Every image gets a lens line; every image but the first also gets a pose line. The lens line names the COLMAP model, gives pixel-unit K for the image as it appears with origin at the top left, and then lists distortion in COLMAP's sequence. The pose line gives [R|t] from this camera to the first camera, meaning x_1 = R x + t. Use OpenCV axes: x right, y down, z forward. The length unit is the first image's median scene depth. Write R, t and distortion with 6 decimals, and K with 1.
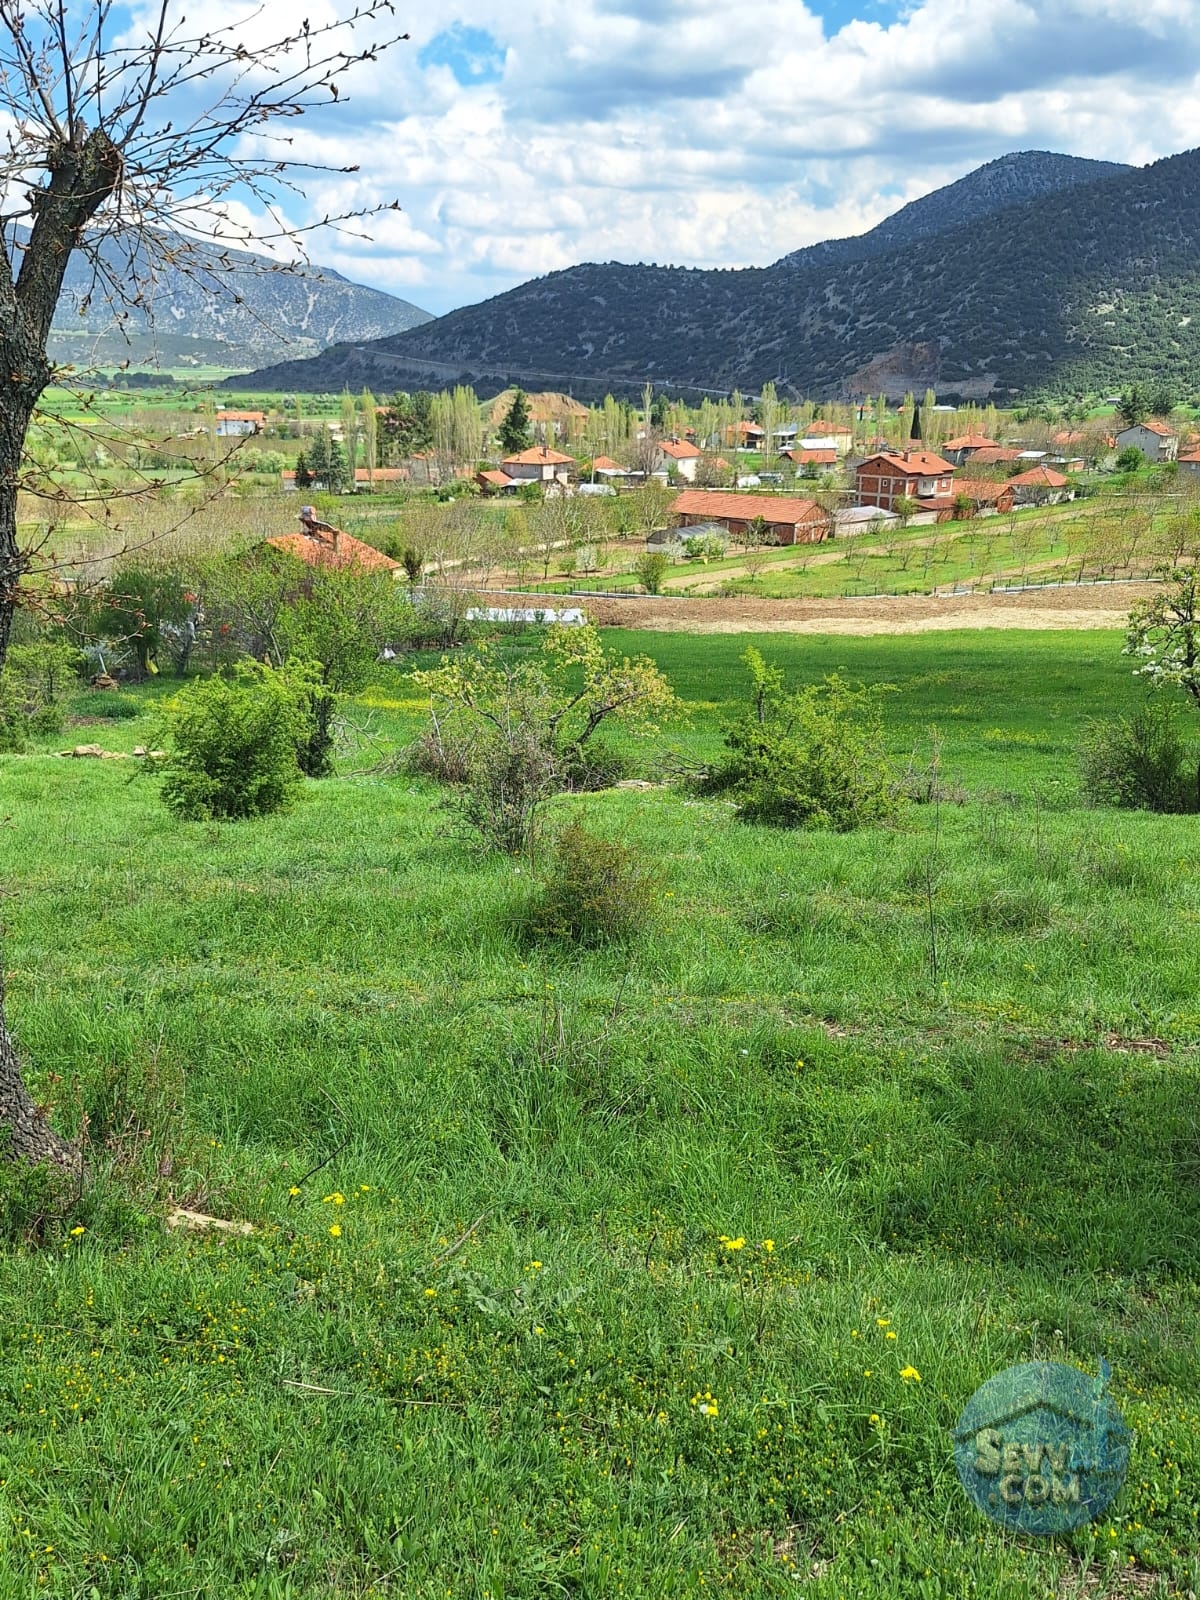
lens RADIAL K [[1395.3, 0, 611.9], [0, 1395.3, 828.3], [0, 0, 1]] dist [0.089193, -0.110804]
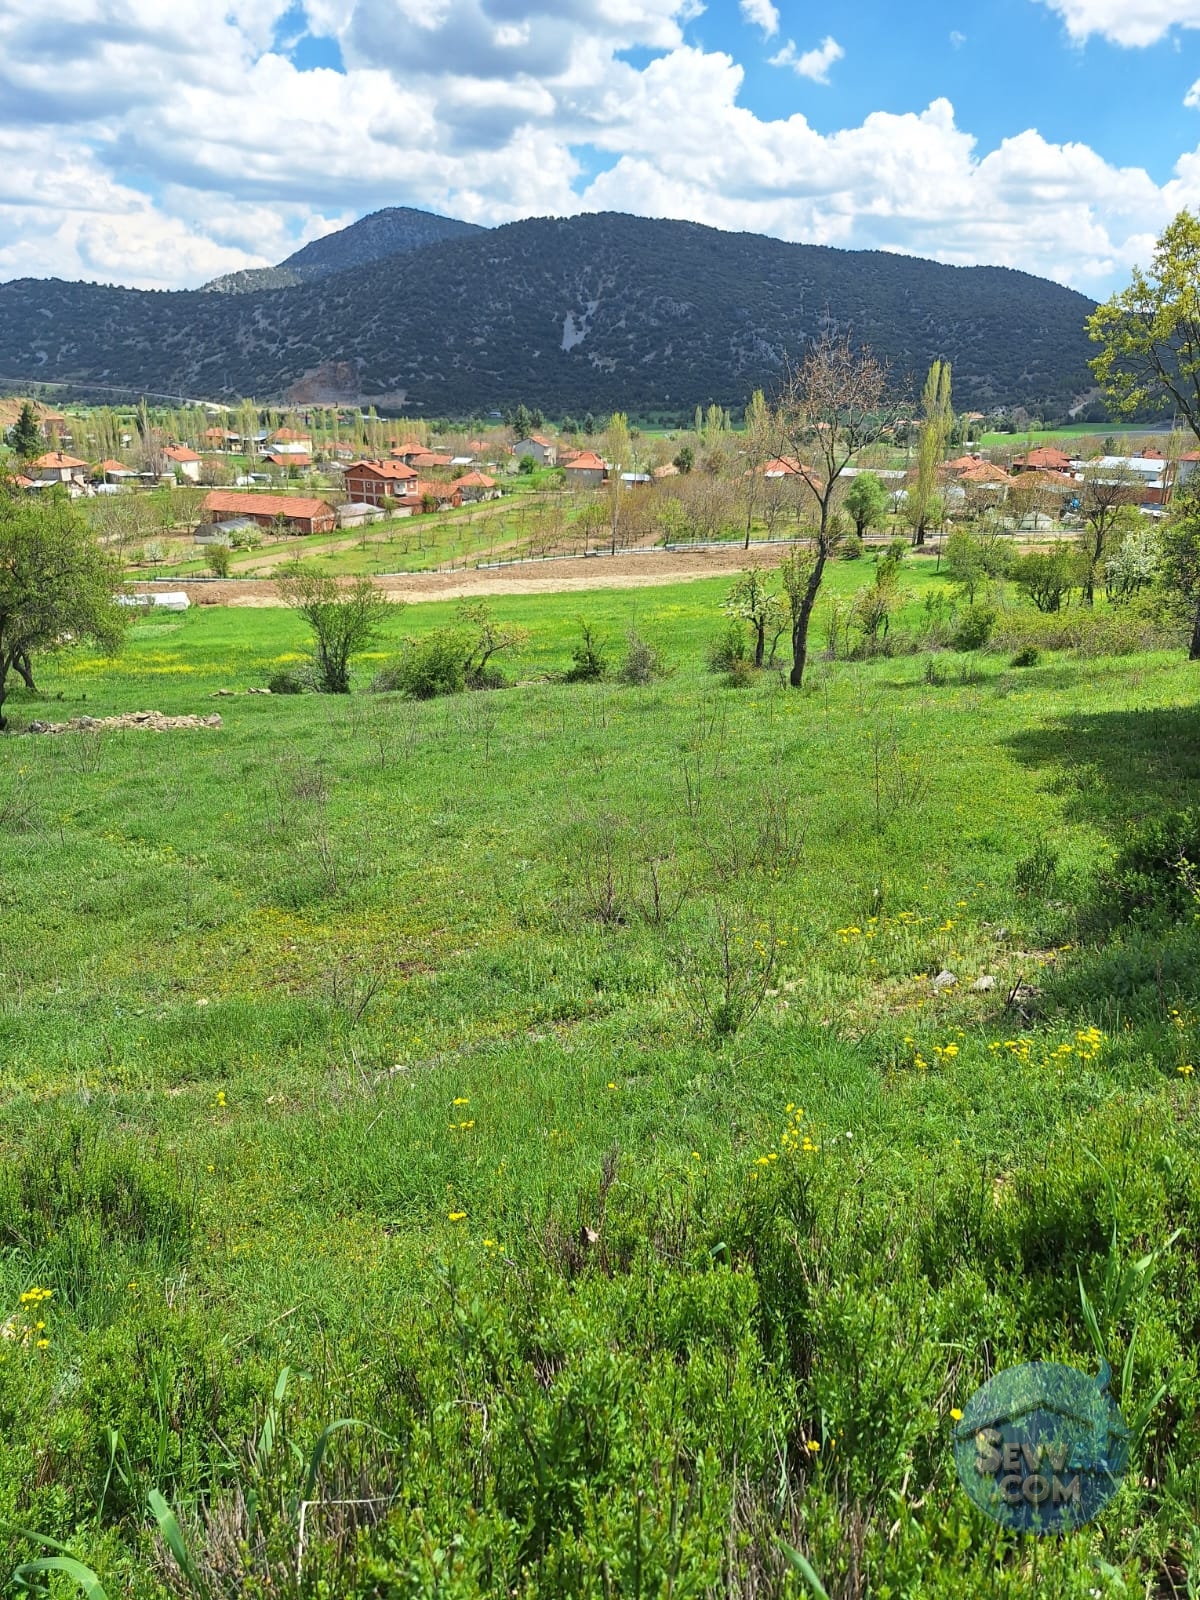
lens RADIAL K [[1114.1, 0, 603.9], [0, 1114.1, 816.0], [0, 0, 1]] dist [0.055257, -0.048511]
pose [[0.911338, -0.130239, 0.390513, -0.039867], [0.108881, 0.991111, 0.076446, 0.003665], [-0.396998, -0.027149, 0.917418, -0.041382]]
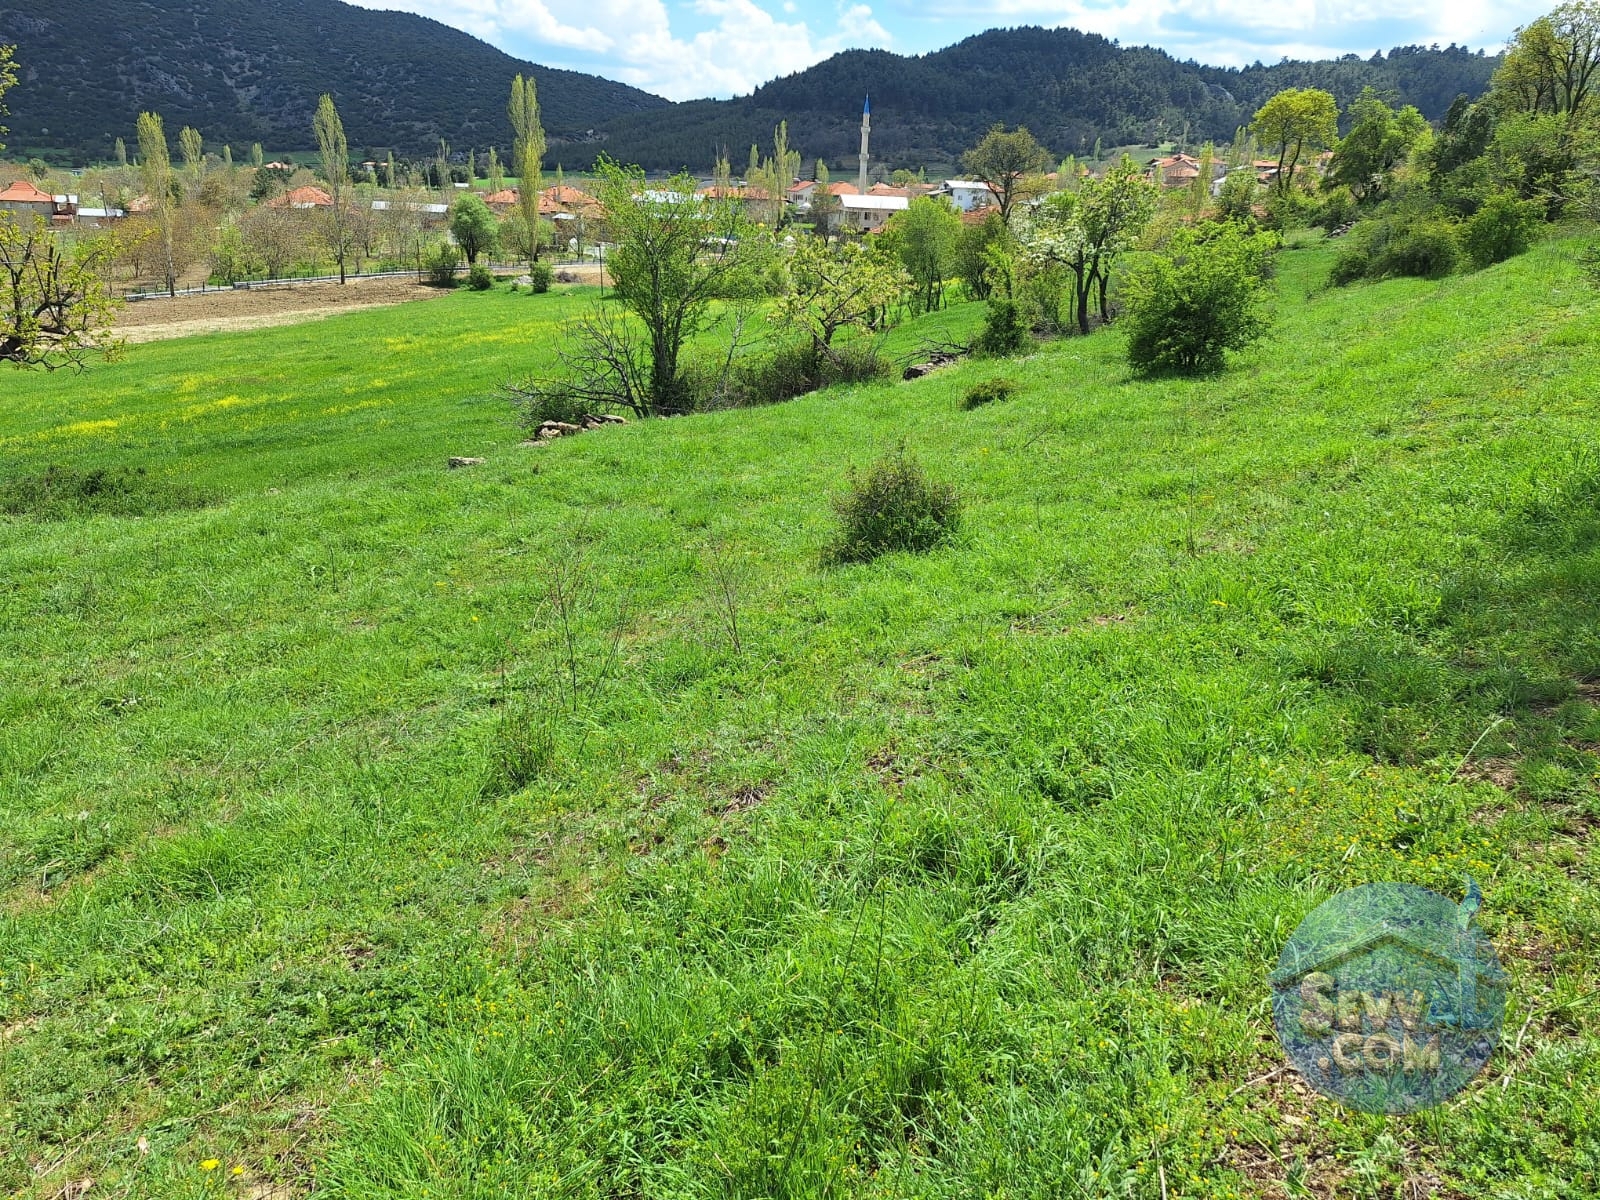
lens RADIAL K [[1114.1, 0, 812.6], [0, 1114.1, 578.6], [0, 0, 1]] dist [0.055257, -0.048511]
pose [[0.493929, -0.281636, 0.822627, -0.066693], [0.229566, 0.954759, 0.189035, -0.004454], [-0.838650, 0.095477, 0.536238, 0.040596]]
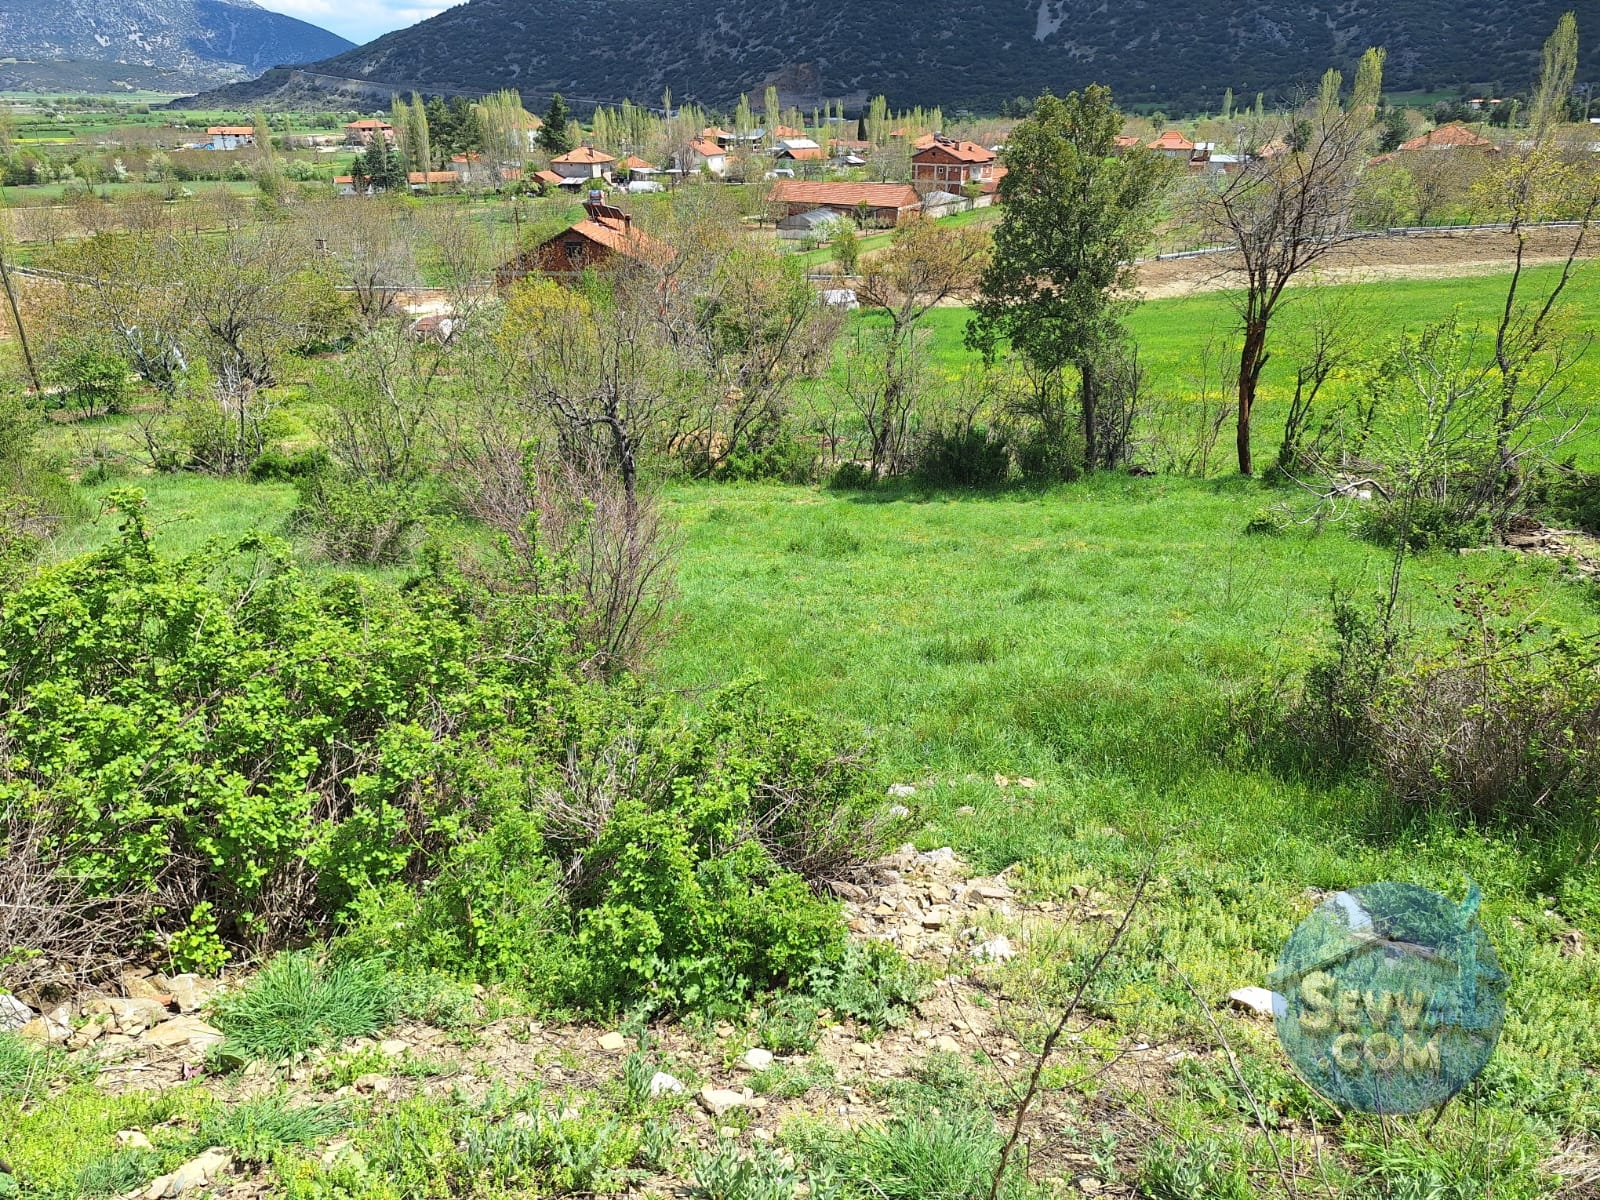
lens RADIAL K [[1114.1, 0, 790.3], [0, 1114.1, 609.8], [0, 0, 1]] dist [0.055257, -0.048511]
pose [[0.976311, -0.098290, 0.192757, -0.097386], [0.075181, 0.989461, 0.123751, -0.012159], [-0.202889, -0.106328, 0.973412, 0.078556]]
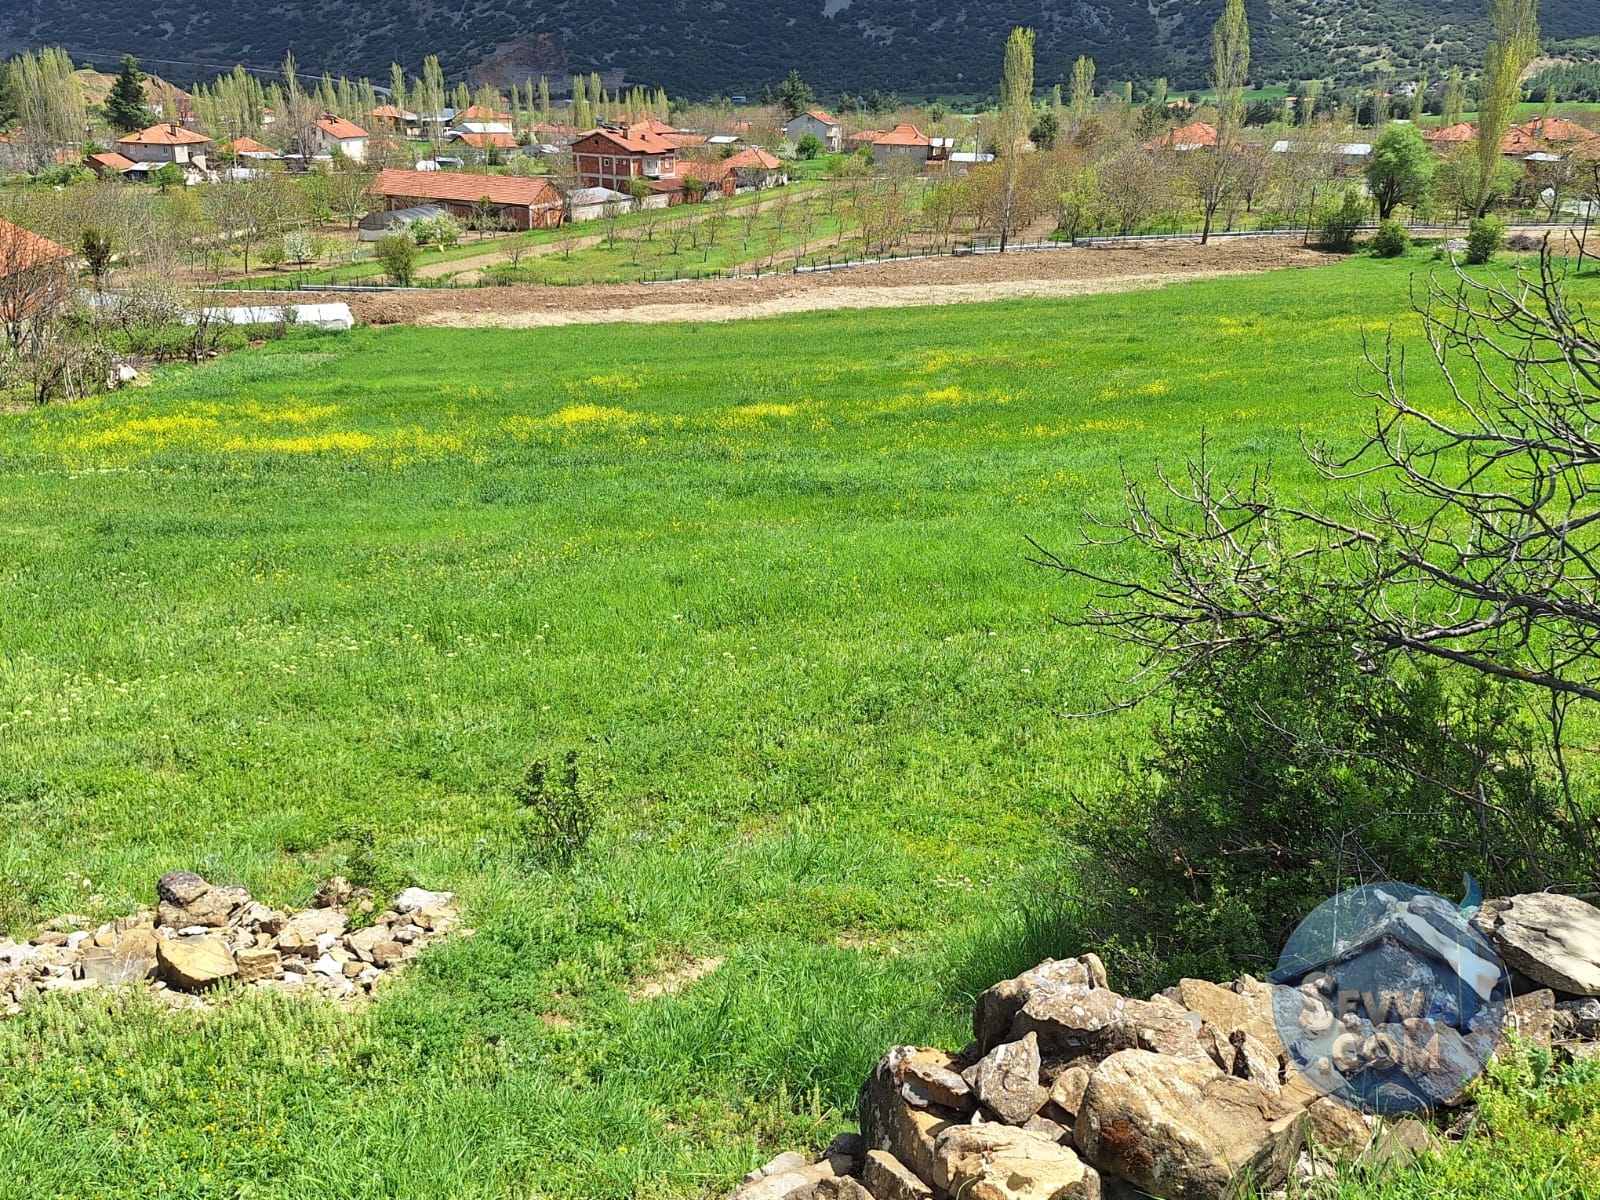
lens RADIAL K [[1395.3, 0, 812.0], [0, 1395.3, 602.7], [0, 0, 1]] dist [0.089193, -0.110804]
pose [[0.925091, -0.119975, 0.360295, -0.033397], [0.102475, 0.992452, 0.067362, -0.007477], [-0.365657, -0.025395, 0.930403, 0.069436]]
